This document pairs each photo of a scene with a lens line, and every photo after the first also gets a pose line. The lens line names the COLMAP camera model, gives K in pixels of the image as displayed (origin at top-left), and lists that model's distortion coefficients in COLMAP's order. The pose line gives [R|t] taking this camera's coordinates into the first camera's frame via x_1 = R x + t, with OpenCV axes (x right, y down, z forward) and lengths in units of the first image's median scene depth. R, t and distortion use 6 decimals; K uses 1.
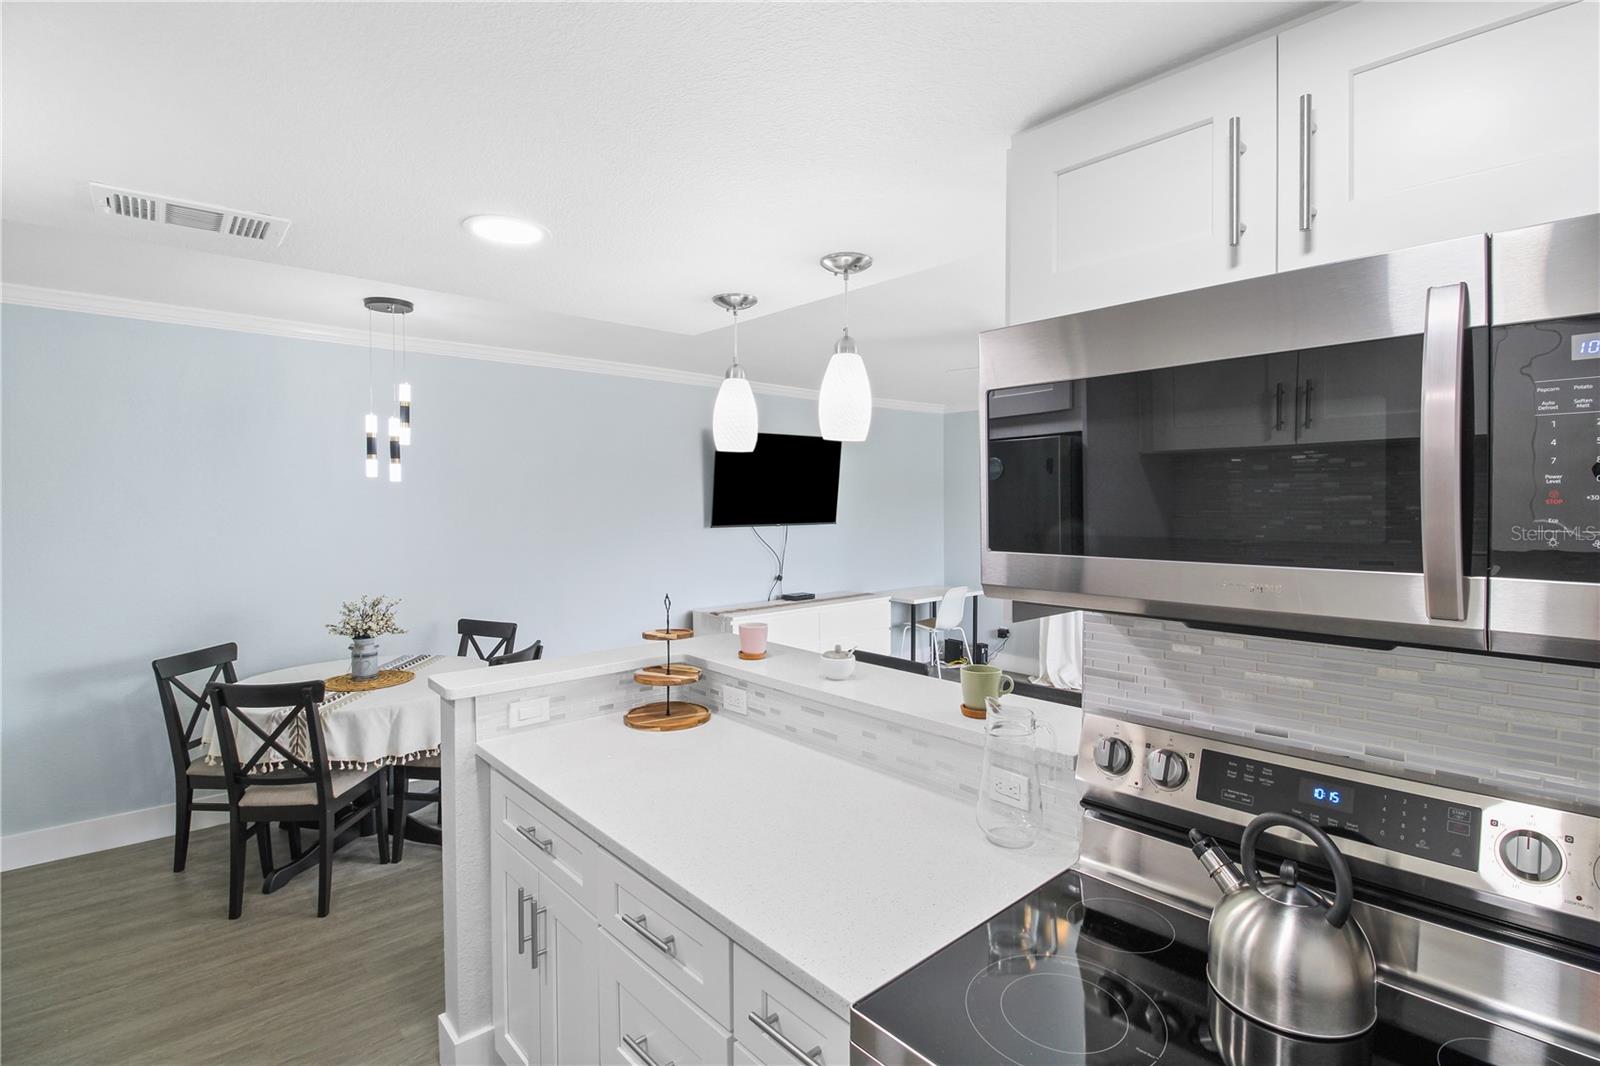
lens RADIAL K [[757.1, 0, 808.2], [0, 757.1, 493.7], [0, 0, 1]] dist [0.003533, -0.003439]
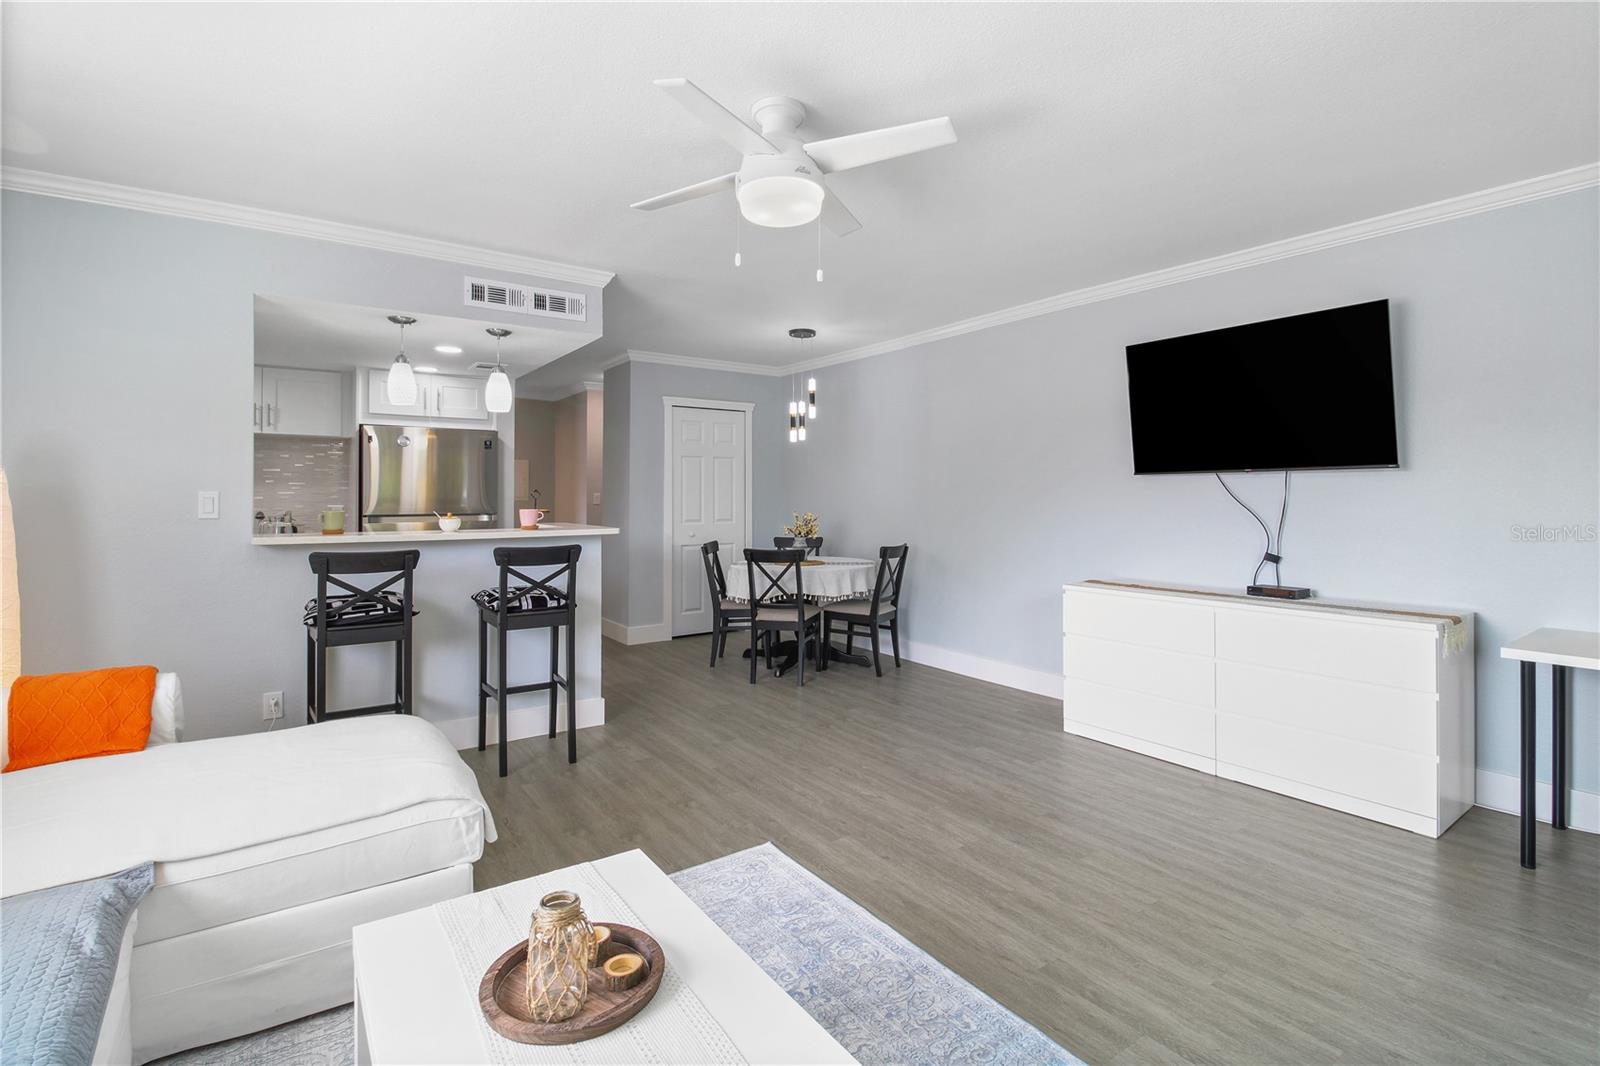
lens RADIAL K [[757.1, 0, 817.4], [0, 757.1, 493.2], [0, 0, 1]] dist [0.003533, -0.003439]
pose [[-0.117156, -0.001586, -0.993112, 1.078068], [0.009970, 0.999946, -0.002773, 0.100512], [0.993063, -0.010226, -0.117134, 1.242921]]
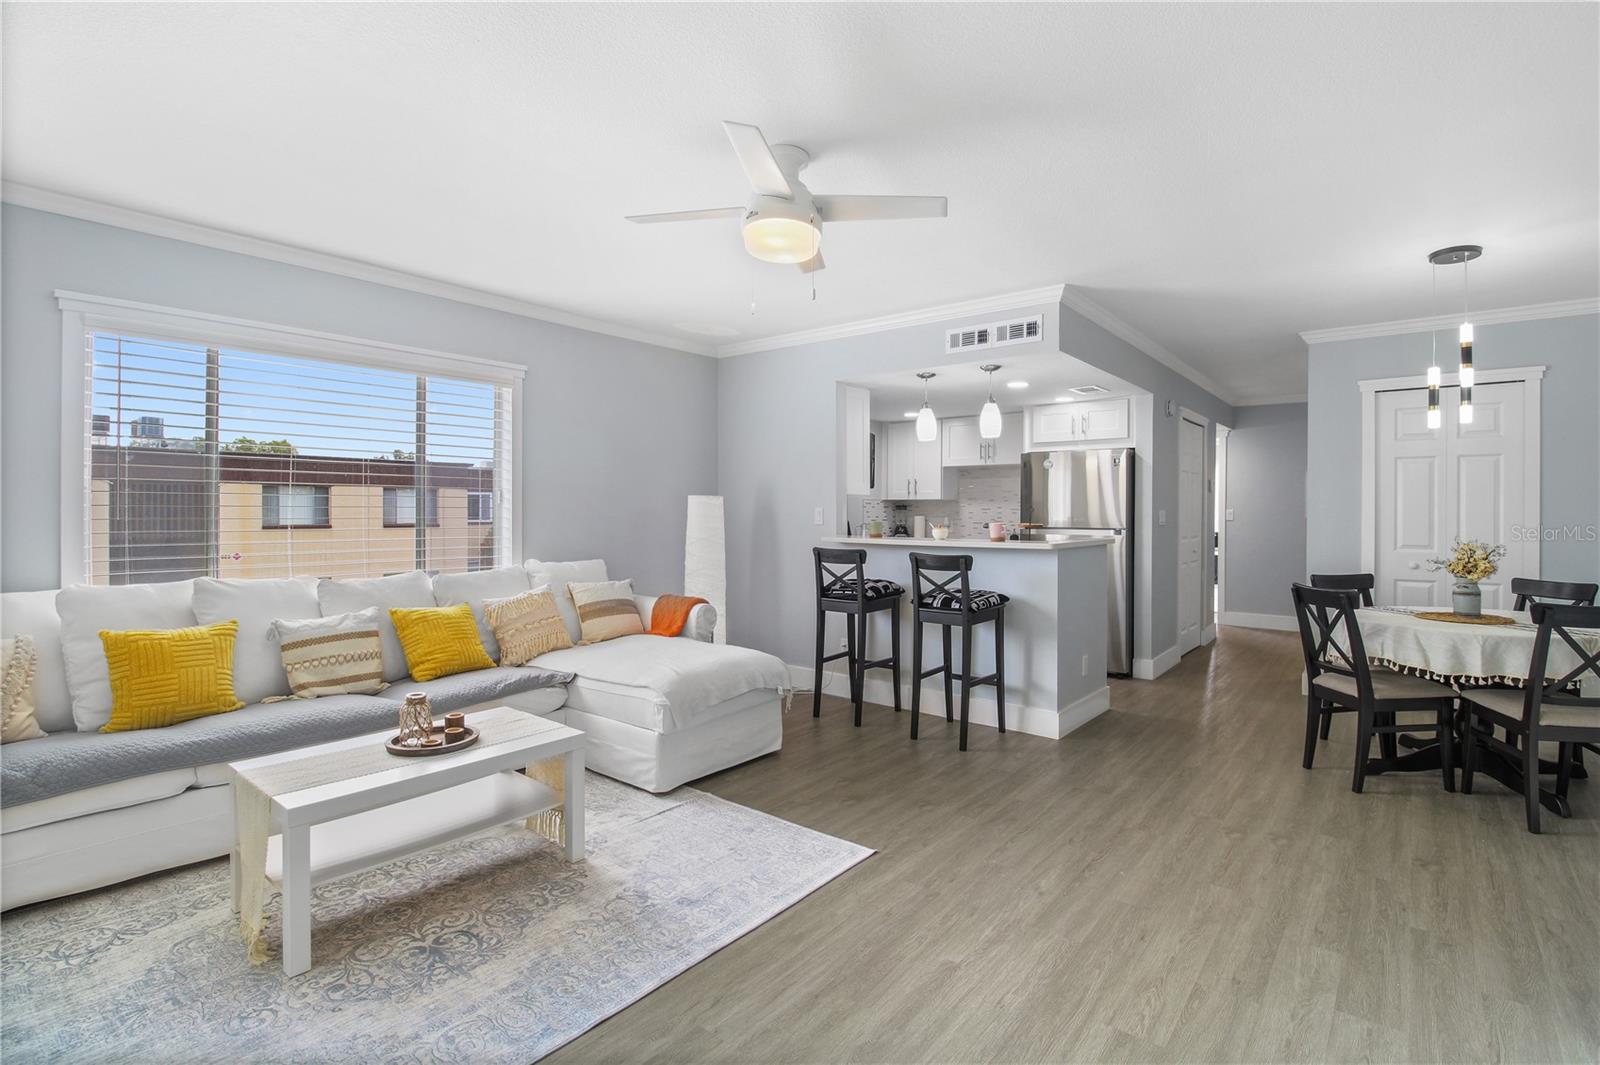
lens RADIAL K [[757.1, 0, 835.5], [0, 757.1, 513.5], [0, 0, 1]] dist [0.003533, -0.003439]
pose [[-0.985160, -0.000671, -0.171639, 0.460252], [0.000910, 0.999958, -0.009129, 0.113406], [0.171638, -0.009150, -0.985118, 1.900379]]
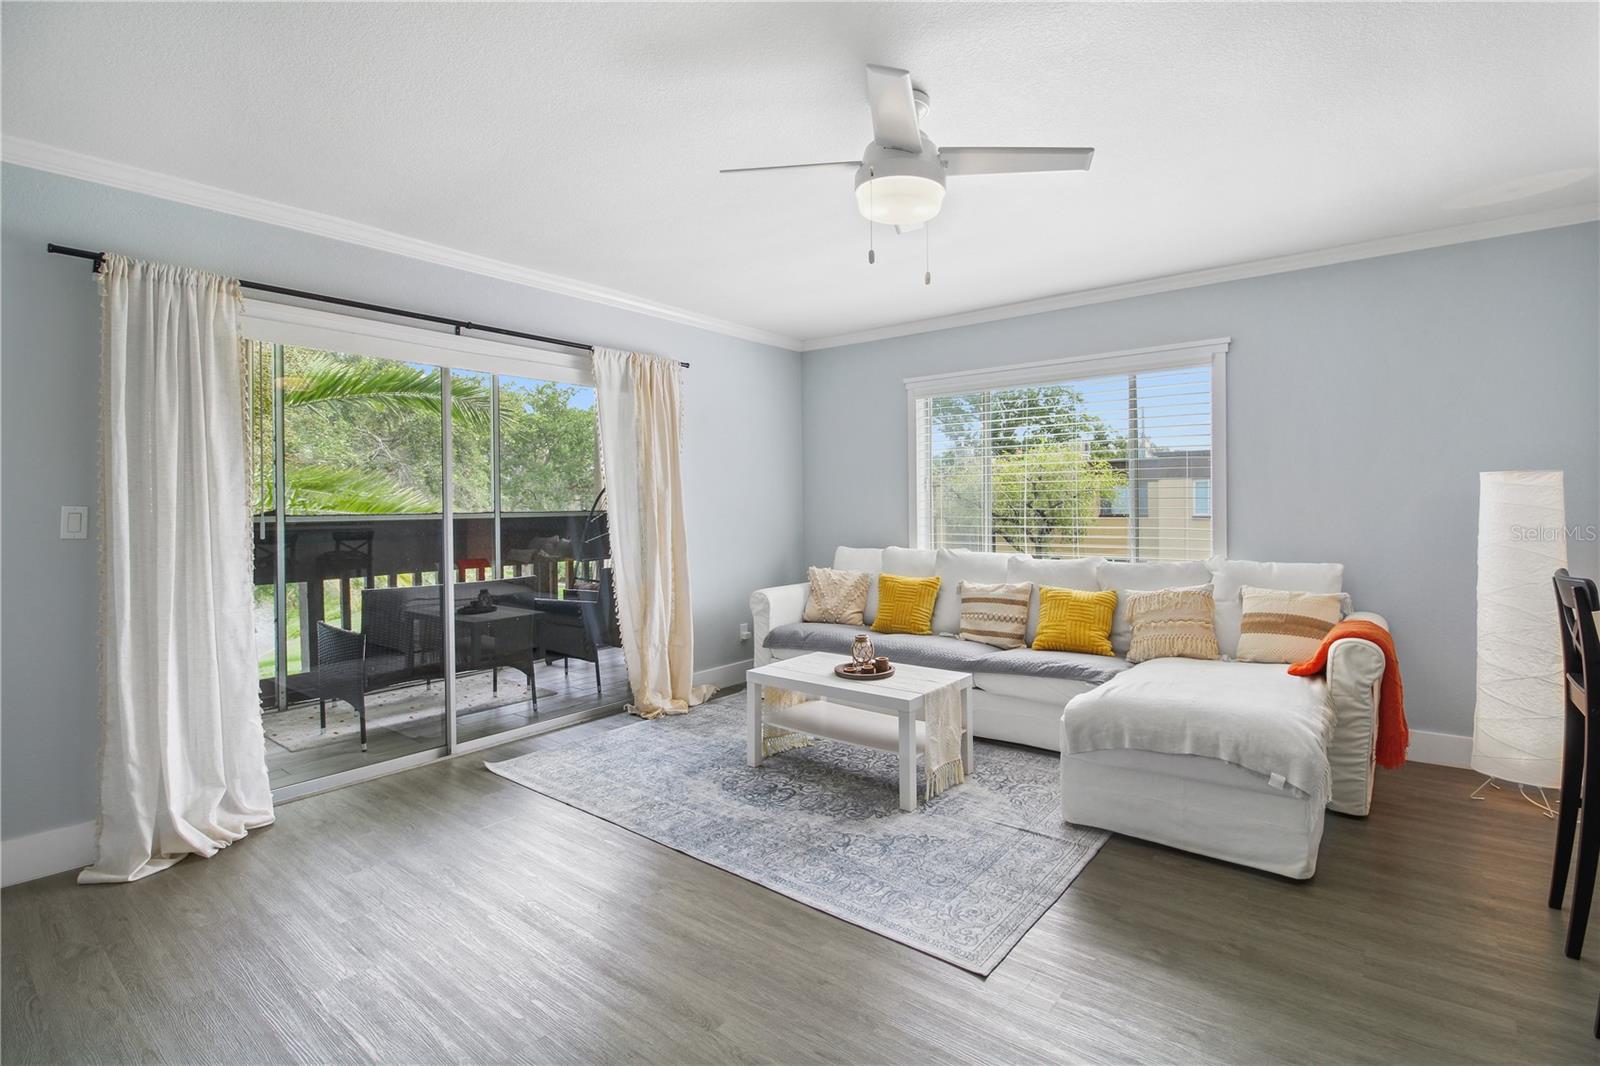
lens RADIAL K [[757.1, 0, 826.6], [0, 757.1, 504.9], [0, 0, 1]] dist [0.003533, -0.003439]
pose [[-0.177240, -0.000947, 0.984167, -0.292991], [-0.002876, 0.999996, 0.000444, 0.103105], [-0.984163, -0.002752, -0.177242, 1.320298]]
